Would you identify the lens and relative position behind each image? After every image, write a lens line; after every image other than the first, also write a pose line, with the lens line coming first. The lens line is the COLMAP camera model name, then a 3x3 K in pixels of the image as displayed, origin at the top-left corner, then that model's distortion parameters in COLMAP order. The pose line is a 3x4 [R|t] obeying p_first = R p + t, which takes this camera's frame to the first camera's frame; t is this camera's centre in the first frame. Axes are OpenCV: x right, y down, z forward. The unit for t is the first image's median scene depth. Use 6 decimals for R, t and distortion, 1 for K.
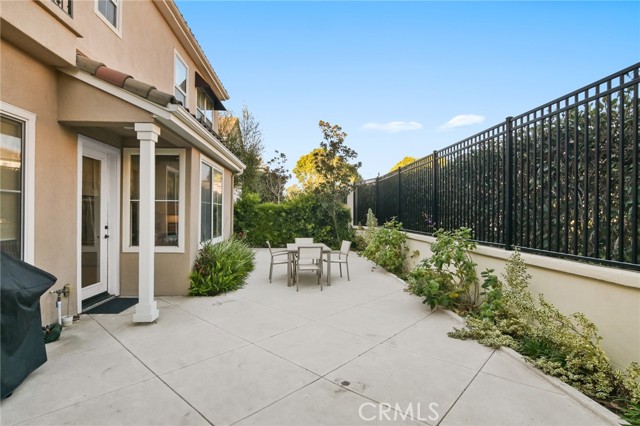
lens RADIAL K [[316.7, 0, 320.0], [0, 316.7, 213.0], [0, 0, 1]] dist [-0.025285, 0.016661]
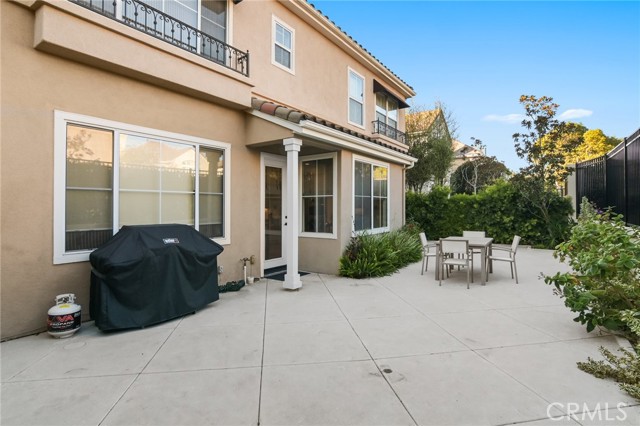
lens RADIAL K [[321.7, 0, 339.5], [0, 321.7, 199.0], [0, 0, 1]] dist [-0.001482, 0.000095]
pose [[0.790022, -0.028507, -0.612416, 0.327132], [0.014803, 0.999514, -0.027430, 0.008413], [0.612900, 0.012605, 0.790060, 0.044416]]
